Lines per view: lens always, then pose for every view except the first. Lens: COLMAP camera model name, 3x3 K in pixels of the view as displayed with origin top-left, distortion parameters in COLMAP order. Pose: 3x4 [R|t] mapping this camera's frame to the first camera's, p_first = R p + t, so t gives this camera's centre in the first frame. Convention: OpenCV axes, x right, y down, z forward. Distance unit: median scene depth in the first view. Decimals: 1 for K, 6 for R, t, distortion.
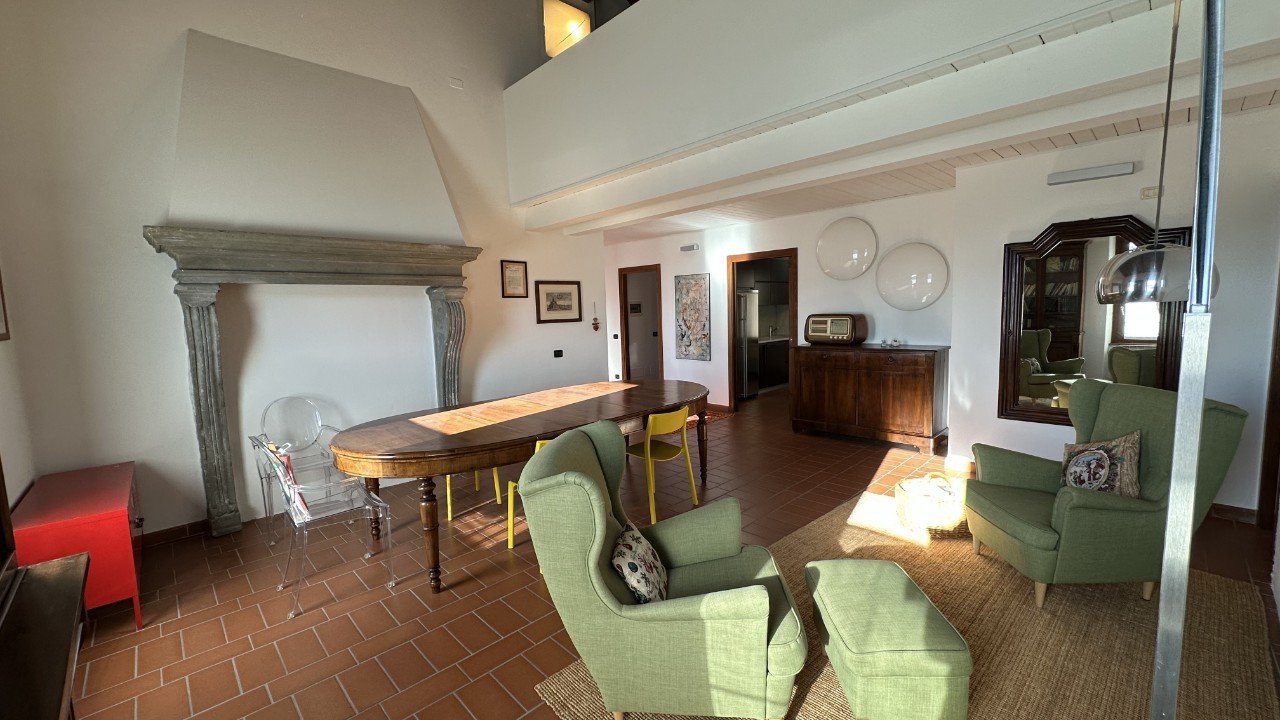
lens RADIAL K [[509.0, 0, 638.8], [0, 509.0, 361.2], [0, 0, 1]] dist [0.000554, 0.000243]
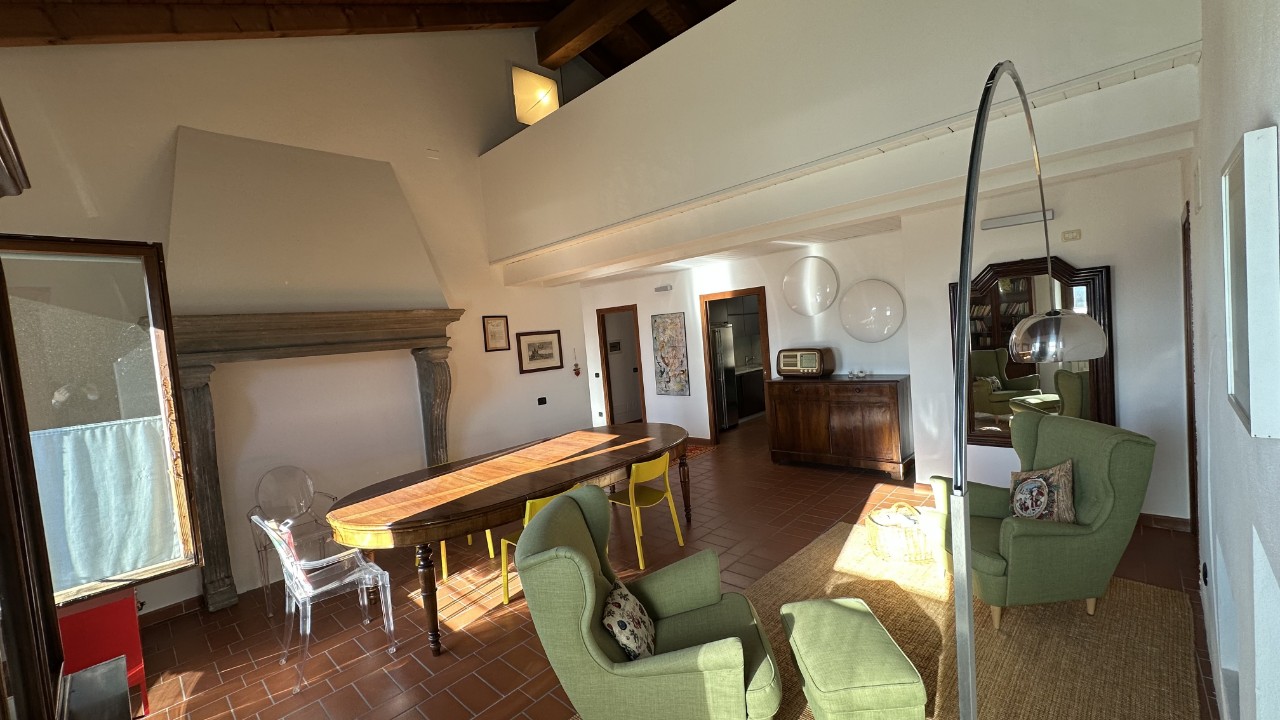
lens RADIAL K [[509.0, 0, 638.8], [0, 509.0, 361.2], [0, 0, 1]] dist [0.000554, 0.000243]
pose [[0.997844, -0.055223, 0.035467, 0.008669], [0.056886, 0.997239, -0.047728, -0.056158], [-0.032734, 0.049642, 0.998231, -0.065085]]
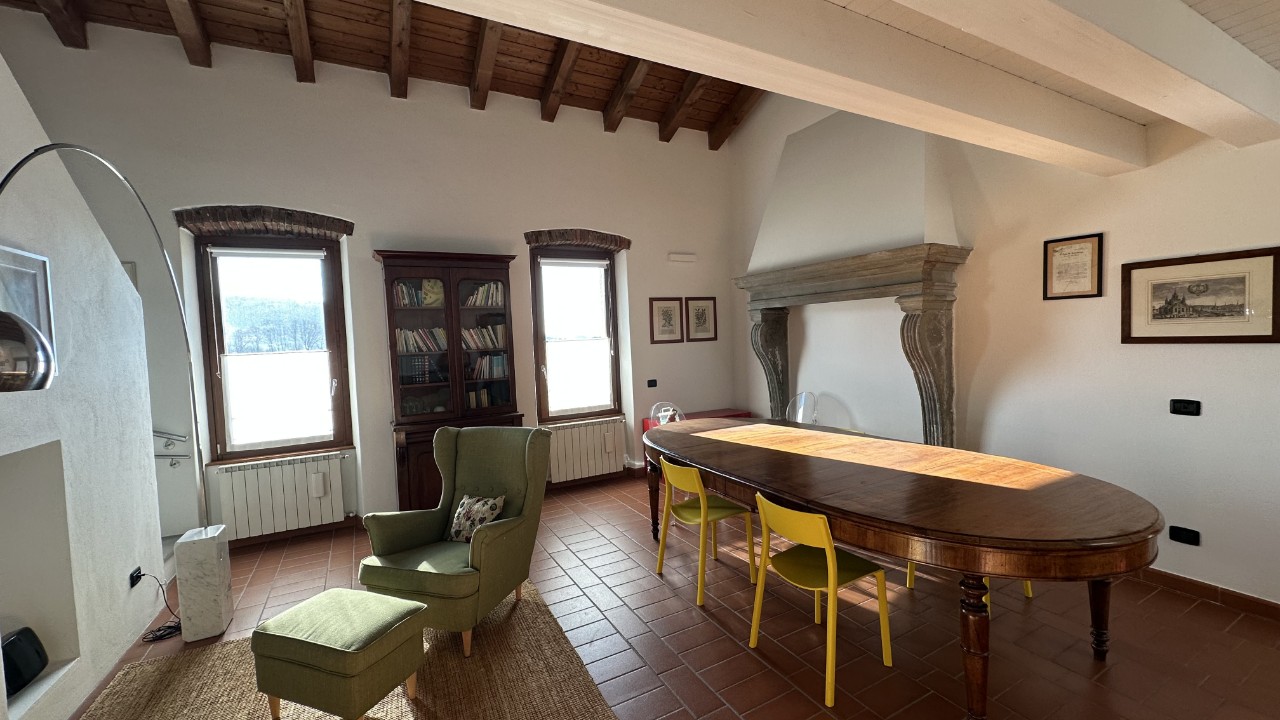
lens RADIAL K [[509.0, 0, 638.8], [0, 509.0, 361.2], [0, 0, 1]] dist [0.000554, 0.000243]
pose [[-0.269708, 0.088979, -0.958822, 0.703150], [-0.051005, 0.993004, 0.106498, -0.132799], [0.961590, 0.077628, -0.263283, 0.999584]]
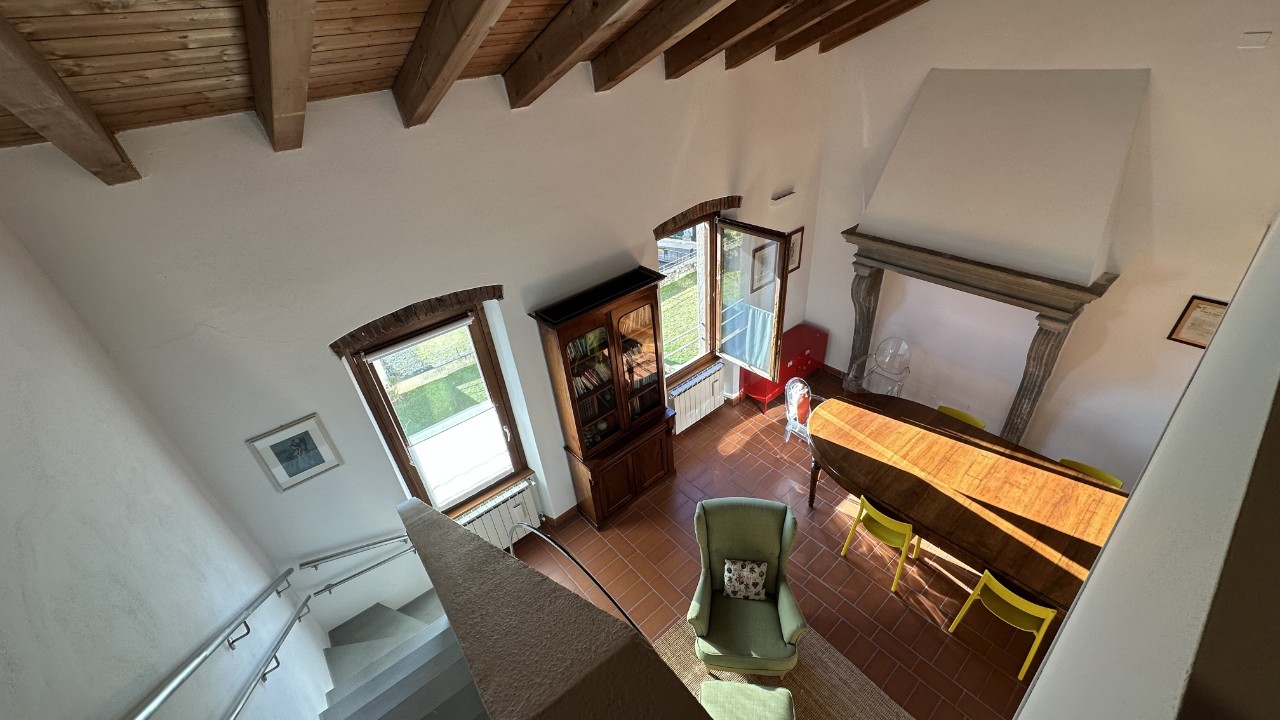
lens RADIAL K [[509.0, 0, 638.8], [0, 509.0, 361.2], [0, 0, 1]] dist [0.000554, 0.000243]
pose [[-0.061465, 0.583939, -0.809468, 0.617276], [-0.018260, 0.810207, 0.585859, -0.774911], [0.997942, 0.050791, -0.039137, 0.343027]]
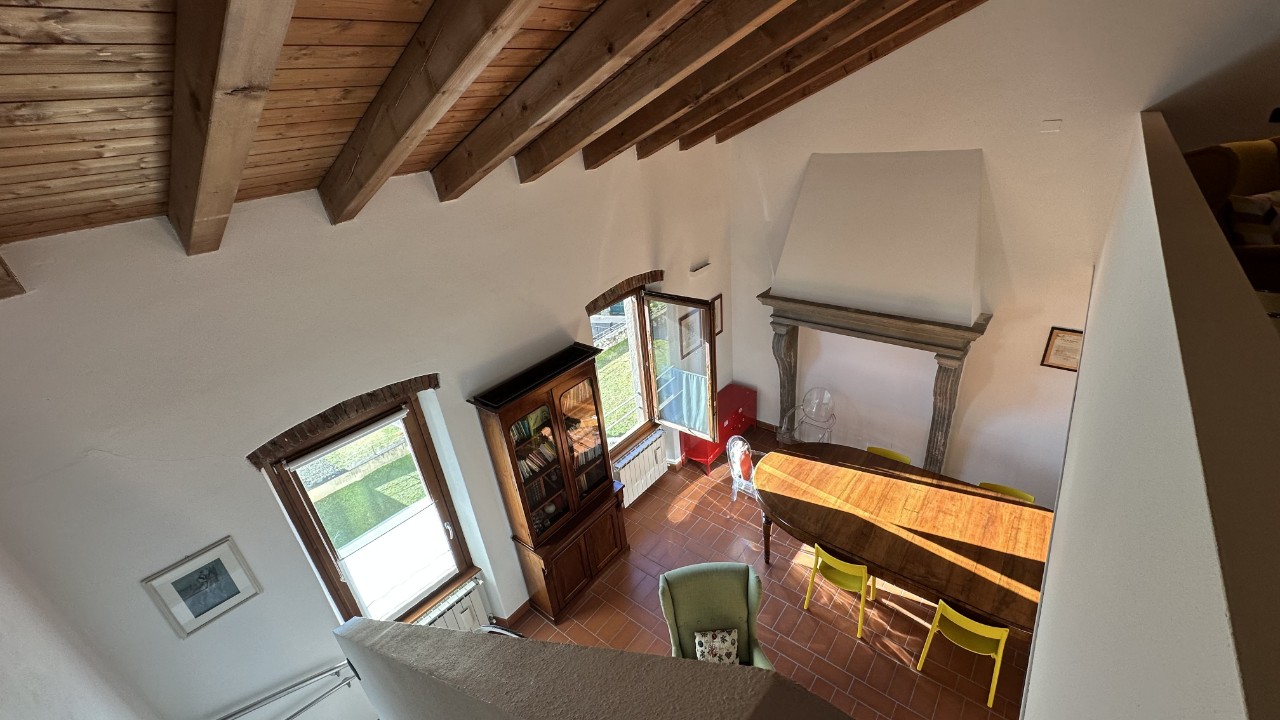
lens RADIAL K [[509.0, 0, 638.8], [0, 509.0, 361.2], [0, 0, 1]] dist [0.000554, 0.000243]
pose [[0.115536, 0.459139, -0.880819, 0.626664], [-0.007950, 0.887157, 0.461400, -0.777410], [0.993271, -0.046306, 0.106149, 0.306182]]
